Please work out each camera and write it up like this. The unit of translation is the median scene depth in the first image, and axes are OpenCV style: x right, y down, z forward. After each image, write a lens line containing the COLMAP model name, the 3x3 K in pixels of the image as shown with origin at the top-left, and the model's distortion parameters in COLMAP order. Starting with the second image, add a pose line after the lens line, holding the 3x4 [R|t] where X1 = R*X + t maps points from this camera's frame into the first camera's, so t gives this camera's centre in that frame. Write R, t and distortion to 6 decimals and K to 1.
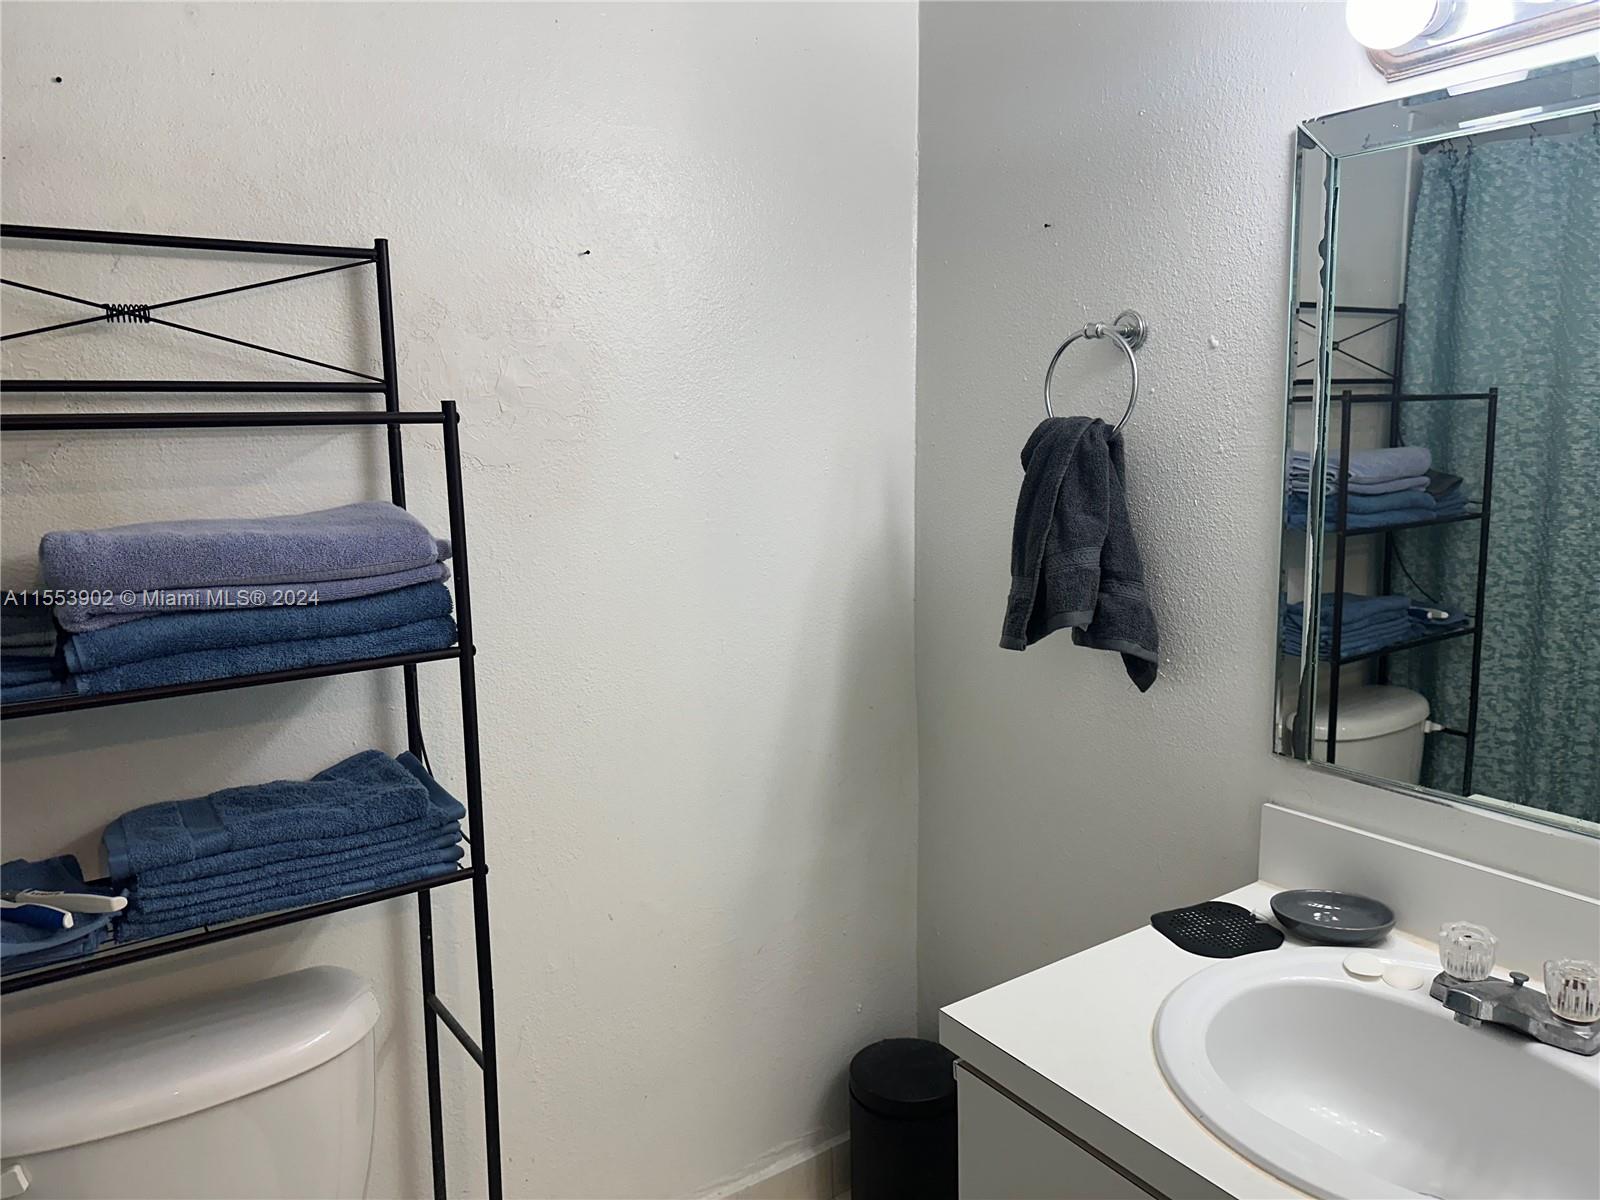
lens RADIAL K [[1132.6, 0, 800.0], [0, 1132.6, 600.0], [0, 0, 1]] dist [0.073412, -0.074830]
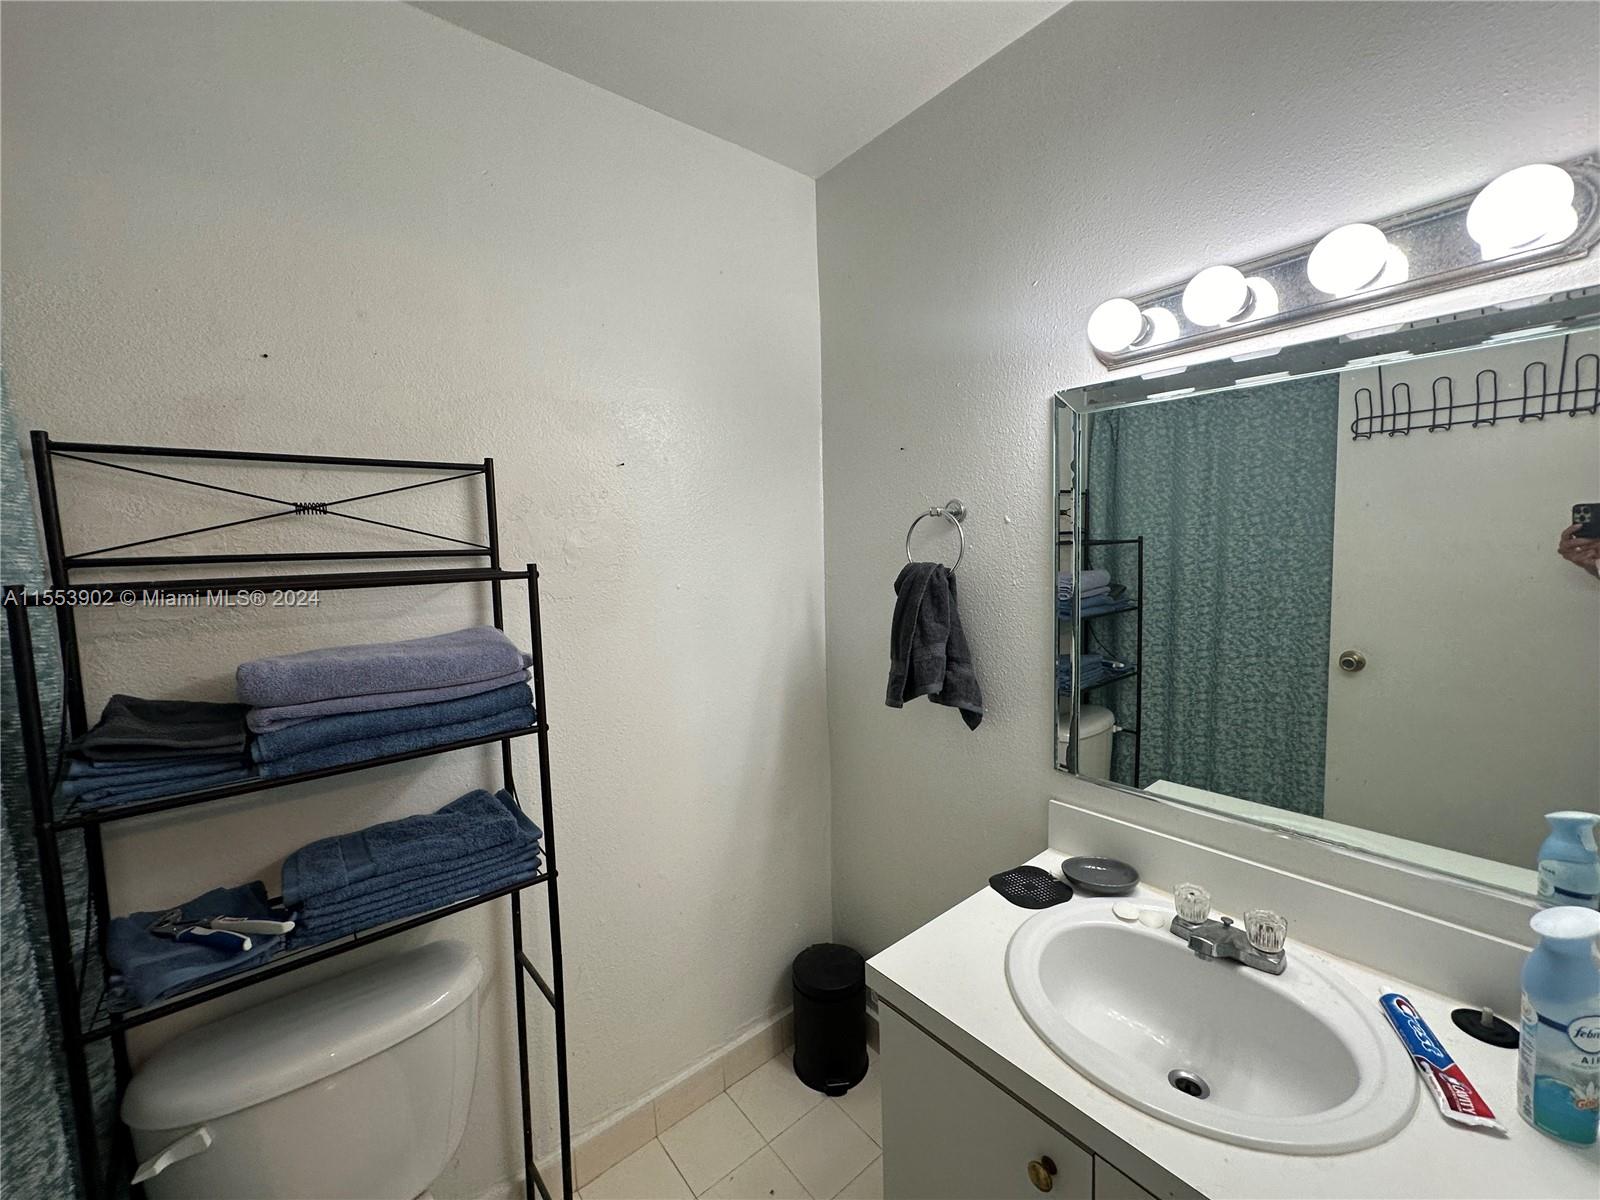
lens RADIAL K [[638.1, 0, 794.5], [0, 638.1, 602.3], [0, 0, 1]] dist [0.028734, -0.012217]
pose [[0.996233, -0.017527, 0.084928, -0.030275], [0.023092, 0.997618, -0.064994, -0.054059], [-0.083586, 0.066710, 0.994265, 0.113945]]
